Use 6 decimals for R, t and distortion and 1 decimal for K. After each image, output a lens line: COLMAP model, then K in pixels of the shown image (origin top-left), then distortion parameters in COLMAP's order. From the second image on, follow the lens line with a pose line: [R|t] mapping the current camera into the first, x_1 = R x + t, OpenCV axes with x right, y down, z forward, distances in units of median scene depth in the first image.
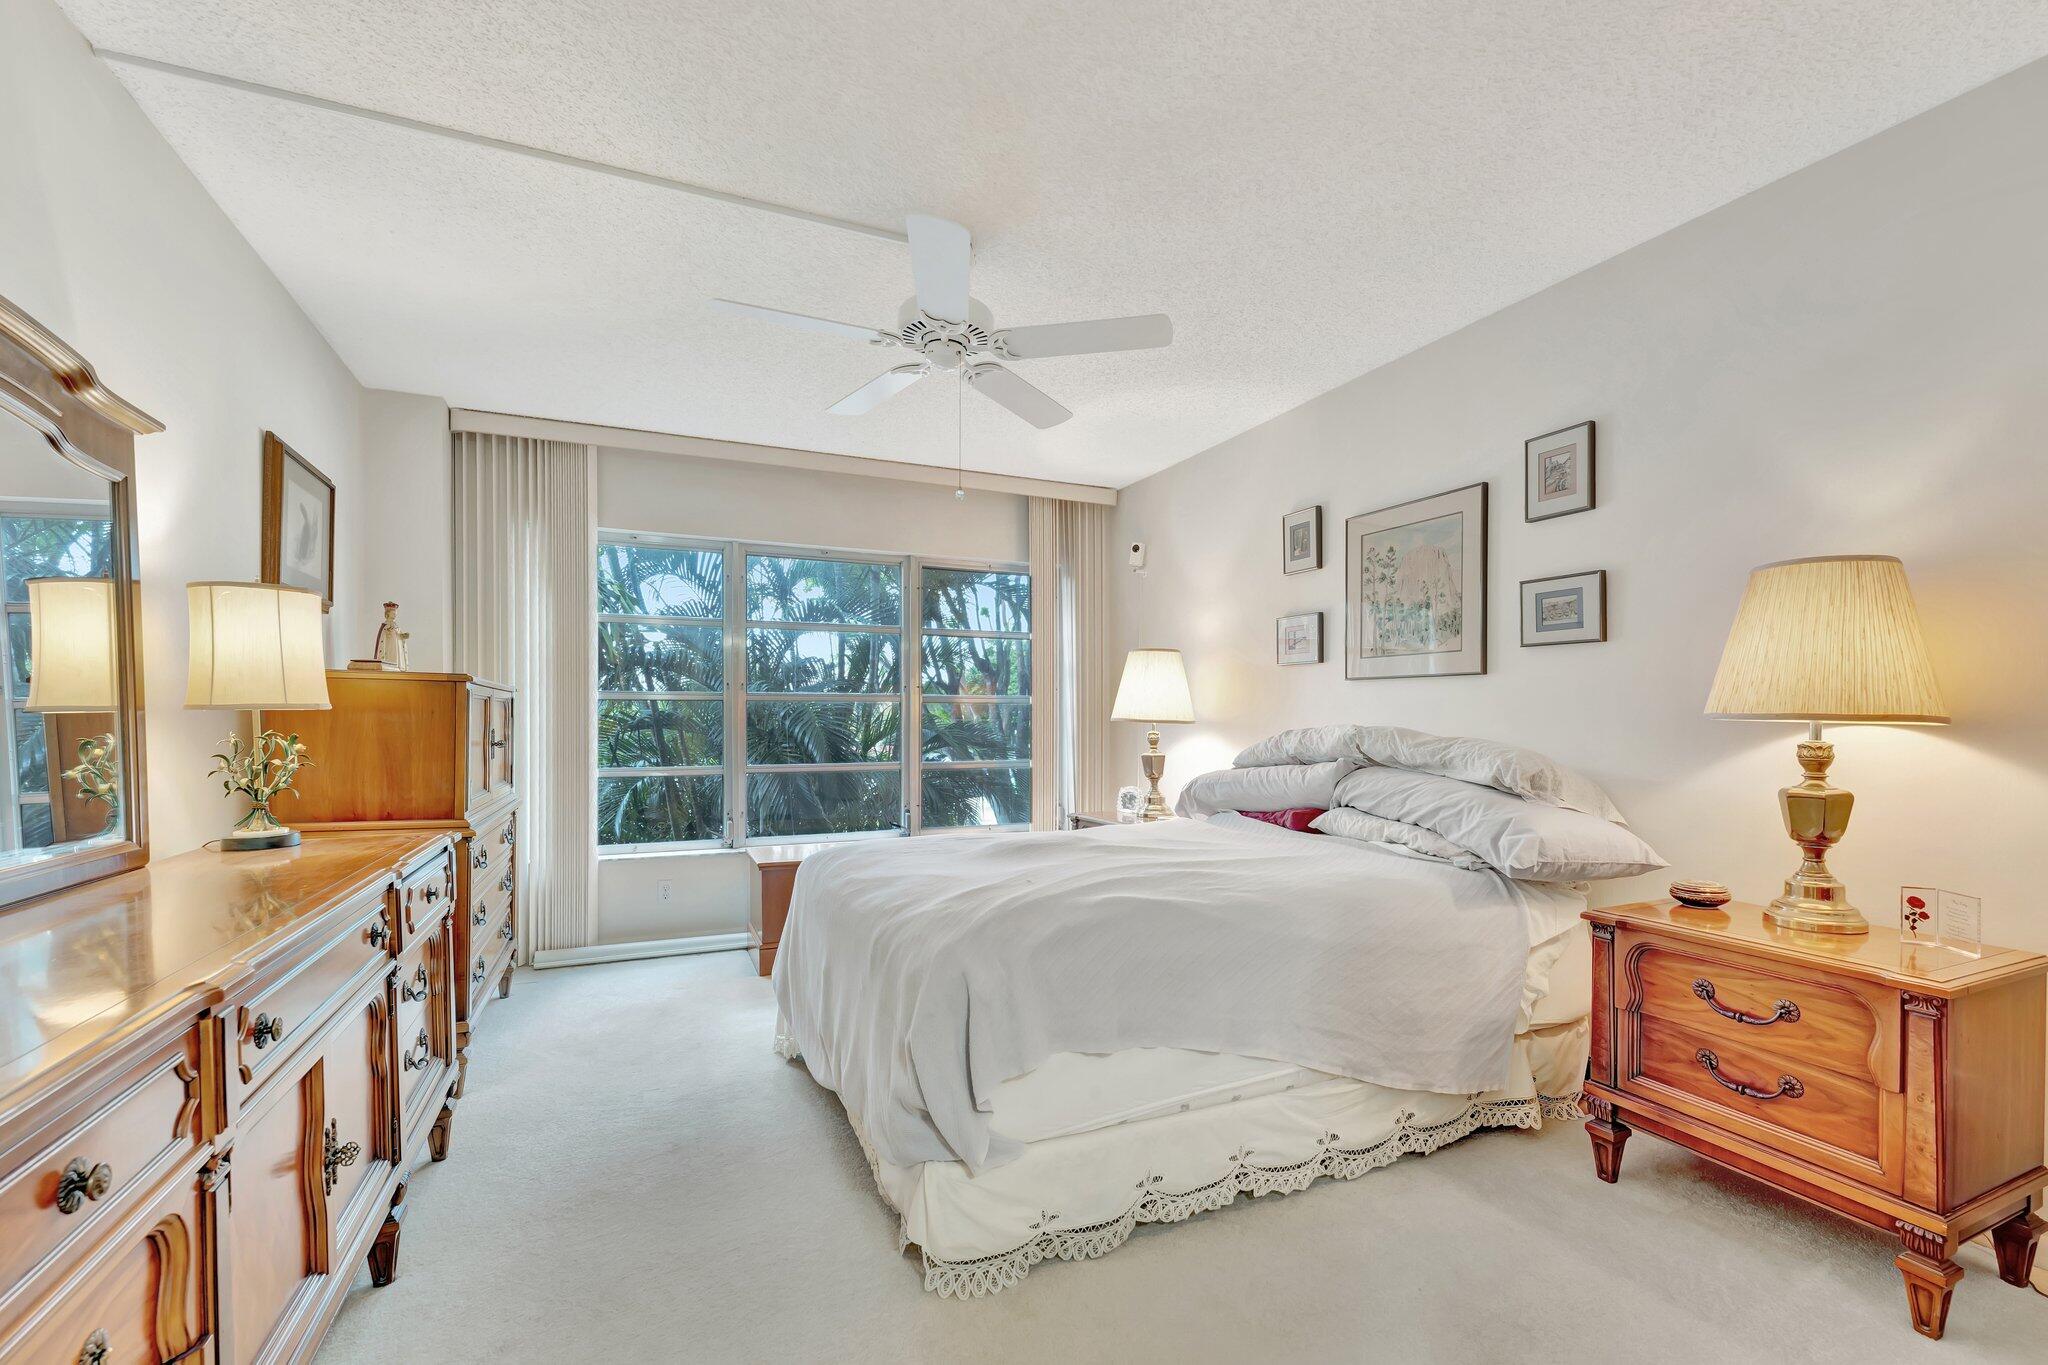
lens RADIAL K [[868.0, 0, 1014.8], [0, 868.0, 698.2], [0, 0, 1]] dist [0.003519, 0.000558]
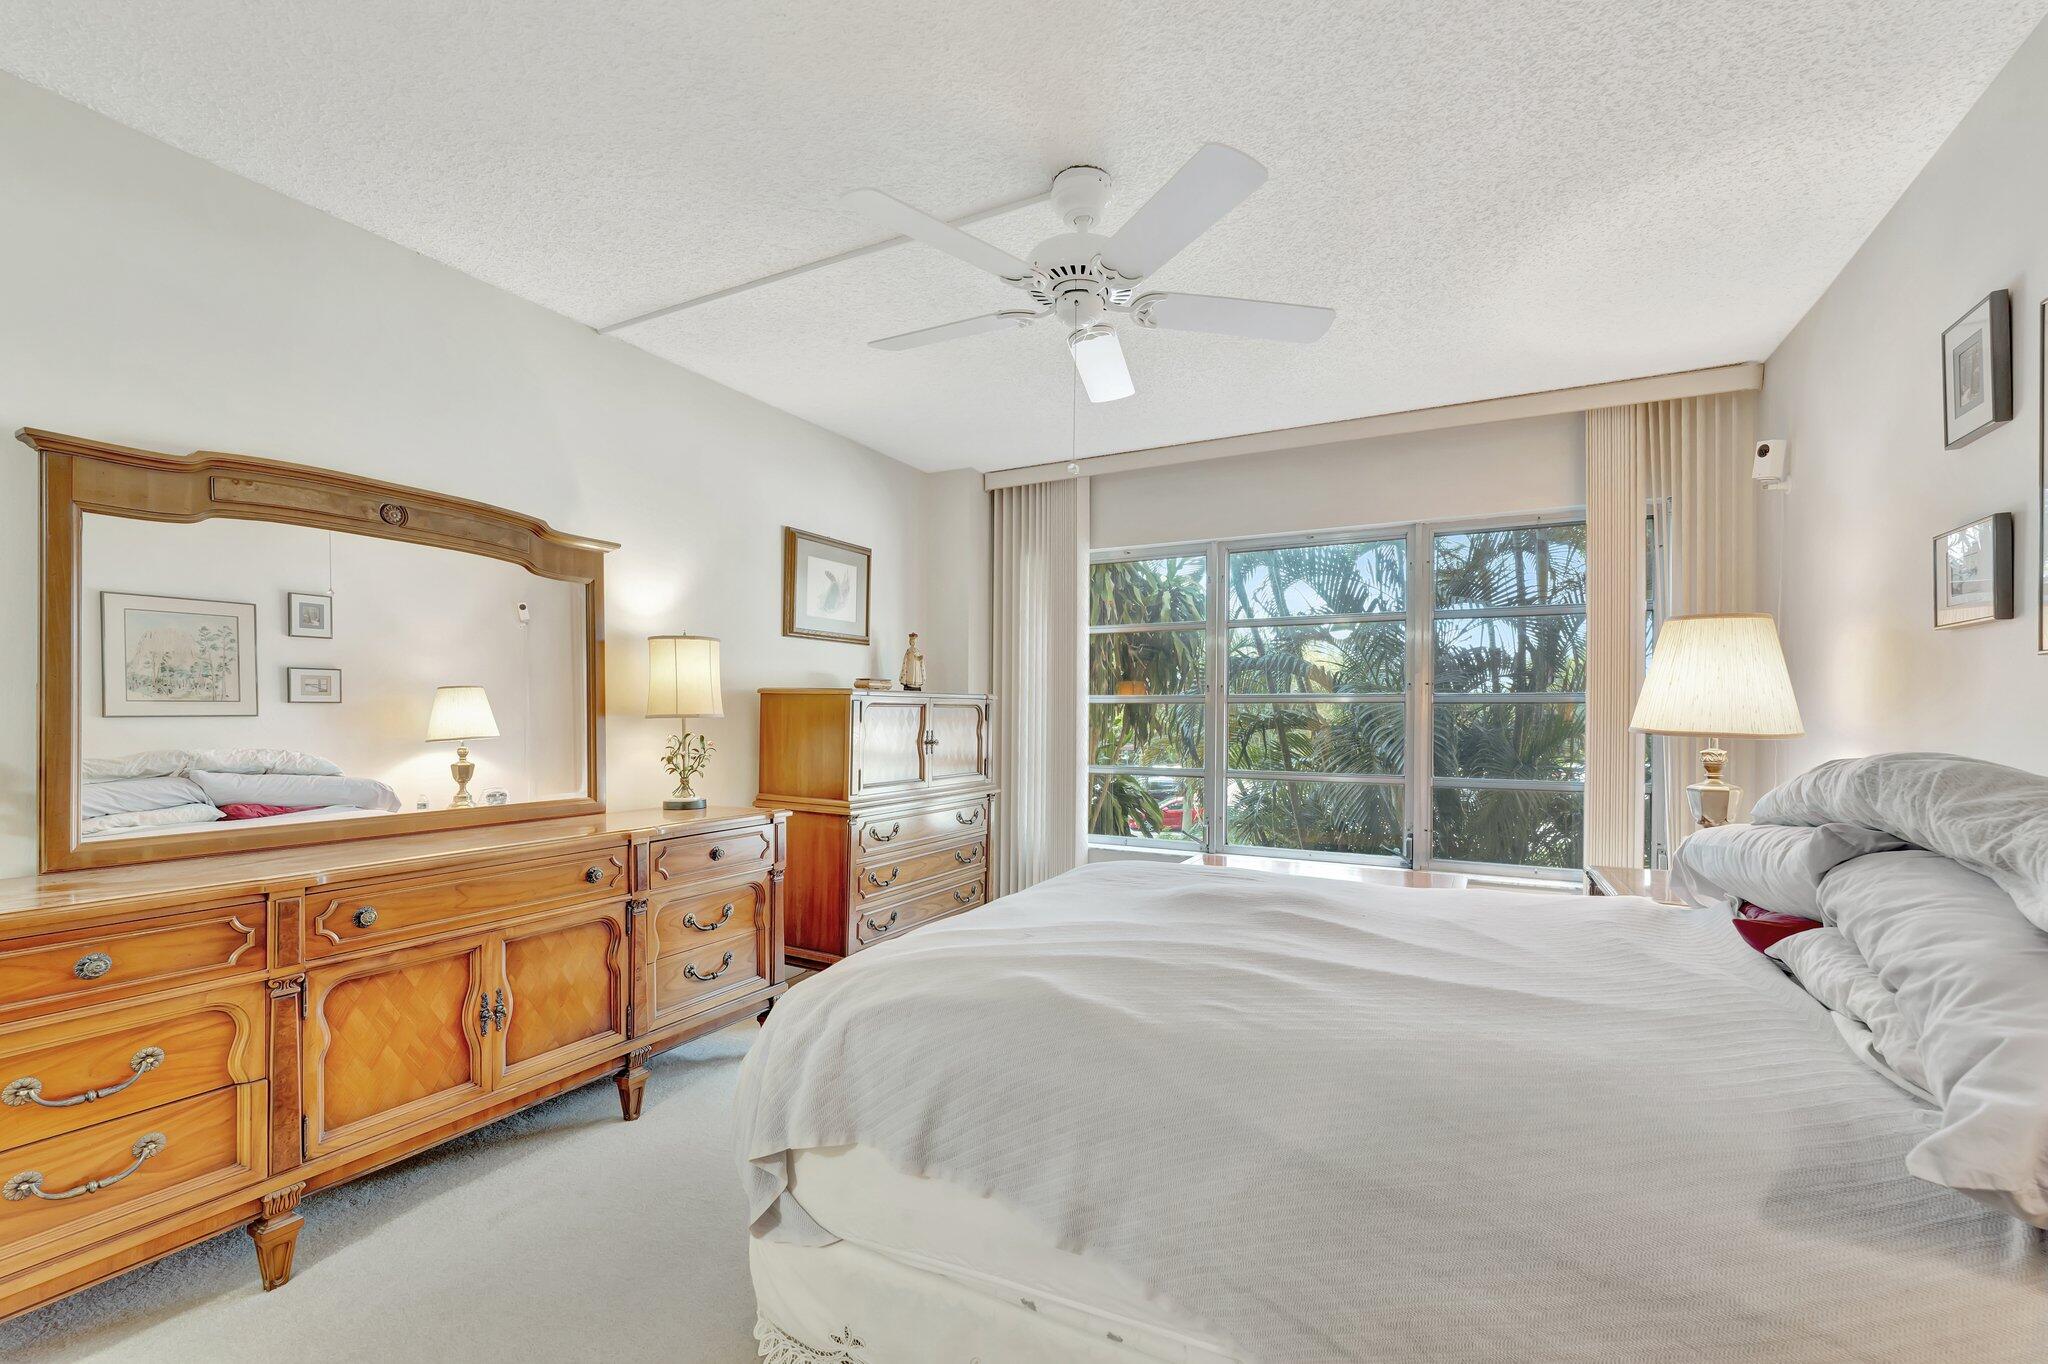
lens RADIAL K [[845.7, 0, 1023.3], [0, 845.7, 699.7], [0, 0, 1]] dist [-0.002760, -0.000626]
pose [[0.636069, -0.010278, -0.771564, 0.412333], [0.015294, 0.999883, -0.000711, -0.005556], [0.771481, -0.011348, 0.636152, 0.331222]]
